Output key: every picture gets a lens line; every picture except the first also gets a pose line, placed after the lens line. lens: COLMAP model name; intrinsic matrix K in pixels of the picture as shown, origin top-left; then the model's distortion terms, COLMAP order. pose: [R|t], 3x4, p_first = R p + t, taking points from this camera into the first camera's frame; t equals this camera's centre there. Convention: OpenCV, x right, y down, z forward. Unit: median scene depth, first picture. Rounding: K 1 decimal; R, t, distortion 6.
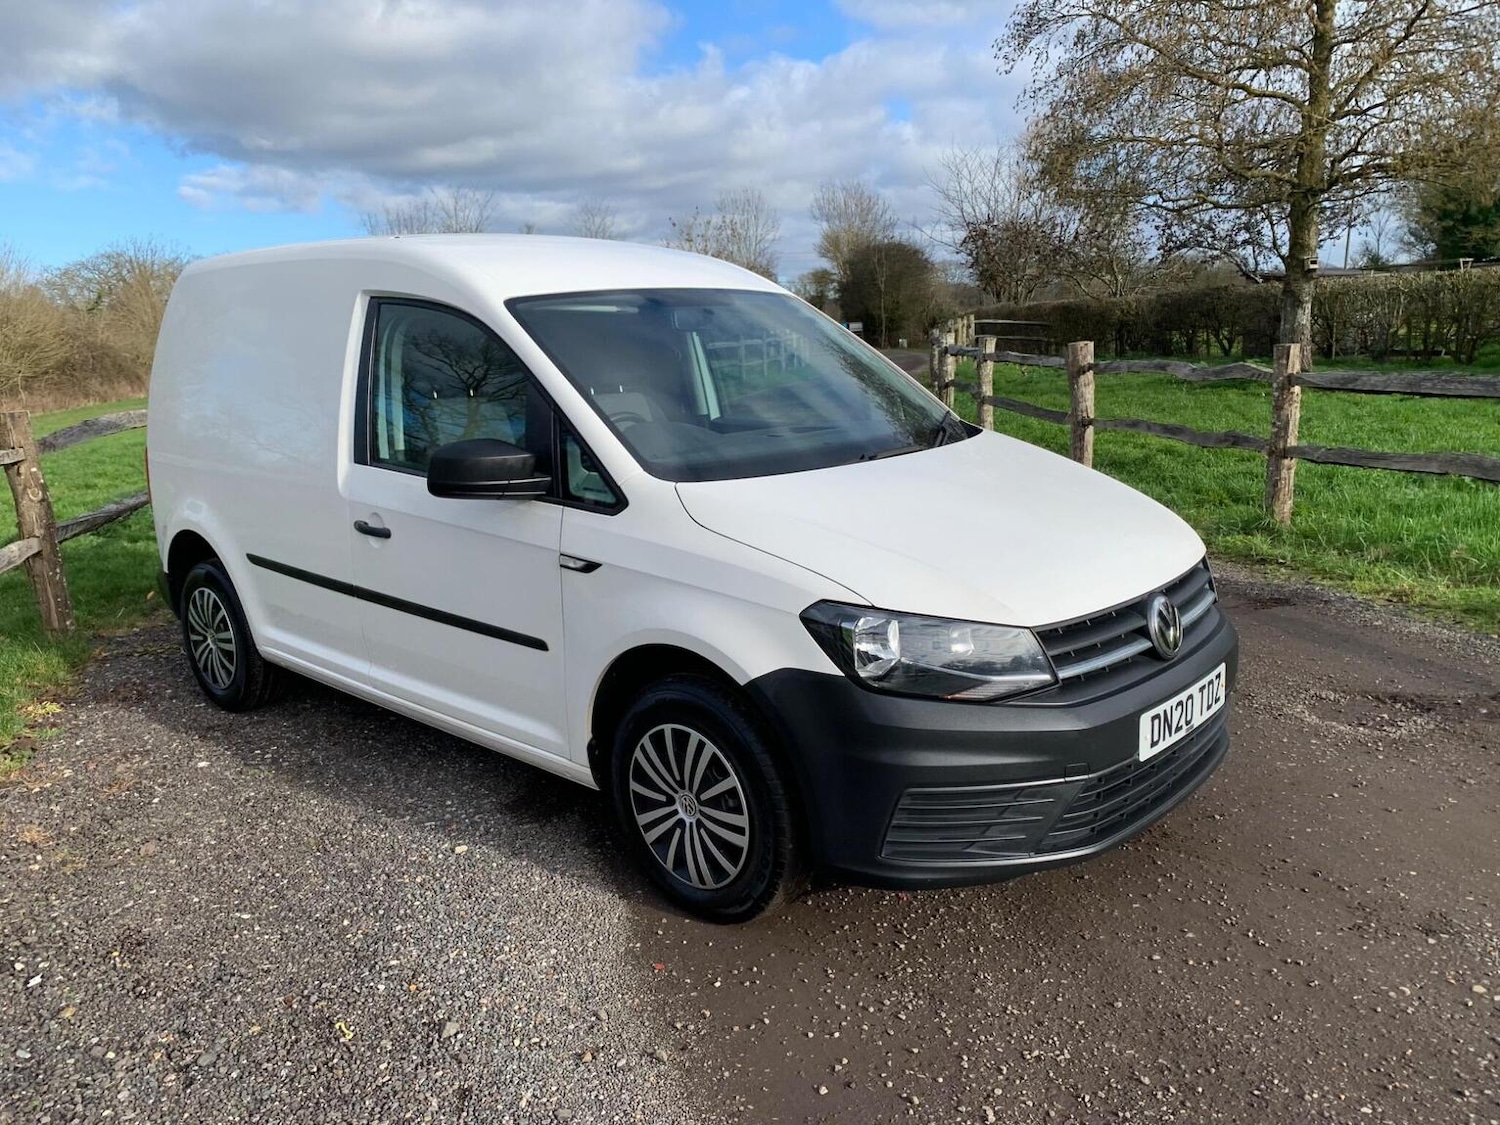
lens RADIAL K [[1136.1, 0, 737.6], [0, 1136.1, 566.8], [0, 0, 1]] dist [0.005631, -0.000401]
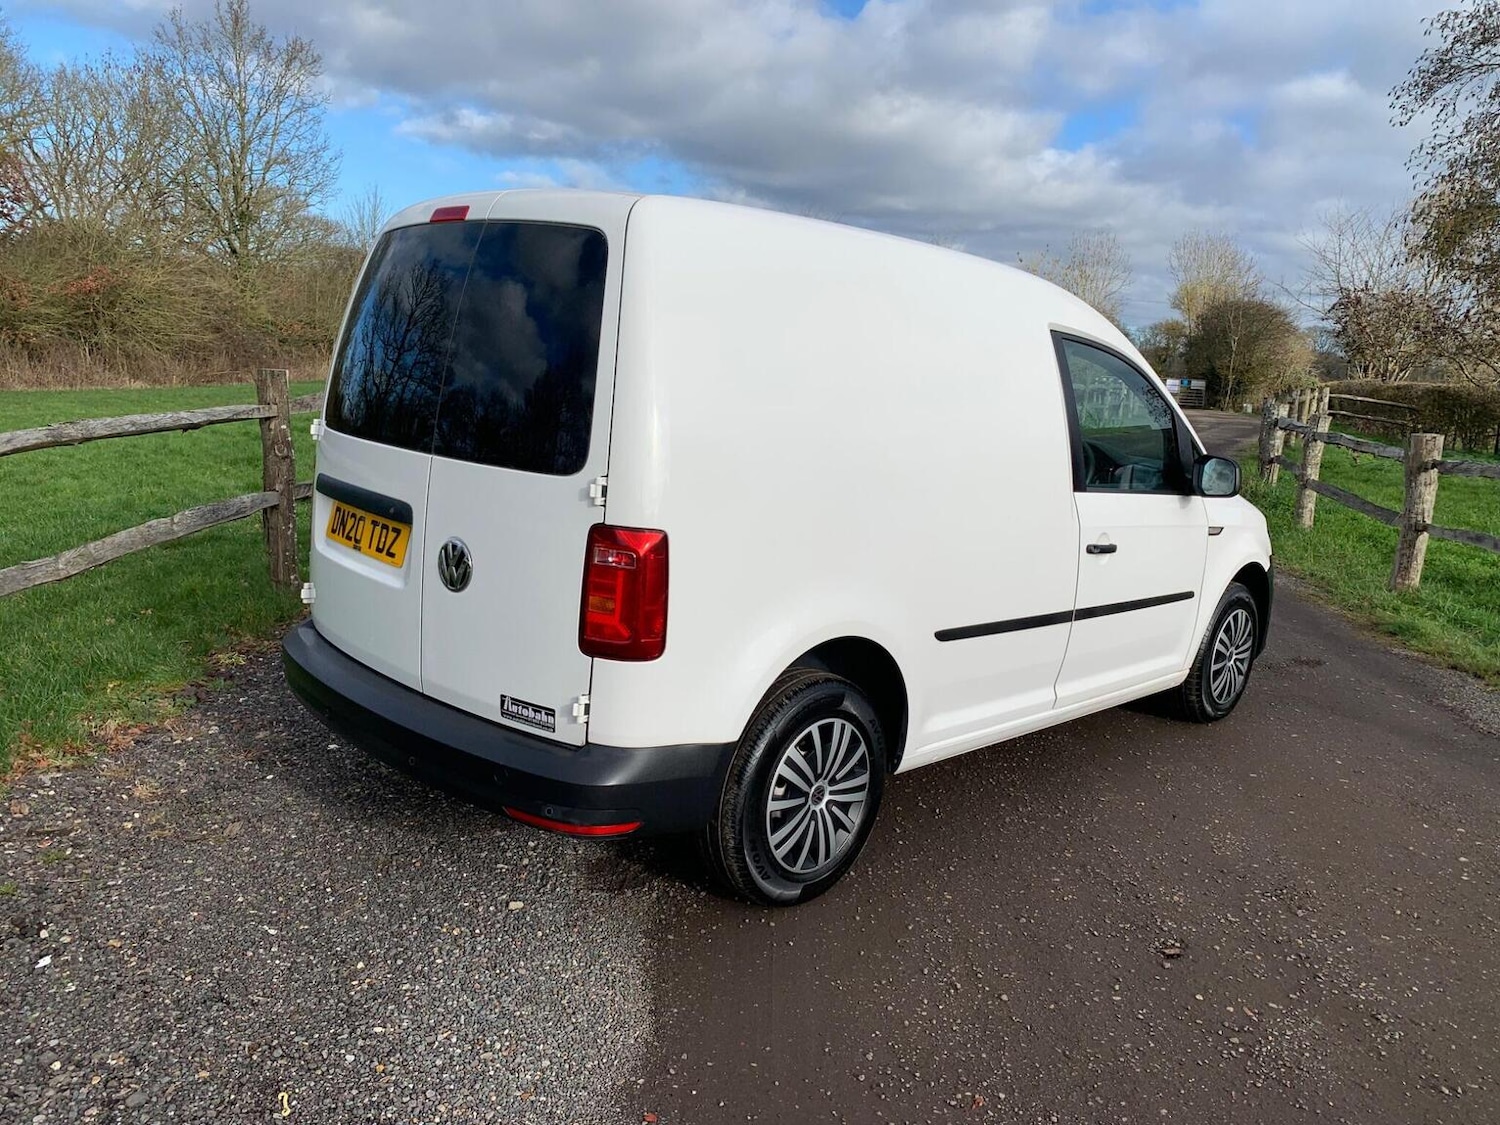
lens RADIAL K [[1136.1, 0, 773.5], [0, 1136.1, 571.6], [0, 0, 1]] dist [0.005631, -0.000401]
pose [[0.960576, 0.156843, -0.229553, 0.081514], [-0.161157, 0.986929, -0.000046, -0.031244], [0.226545, 0.037039, 0.973296, 0.111433]]
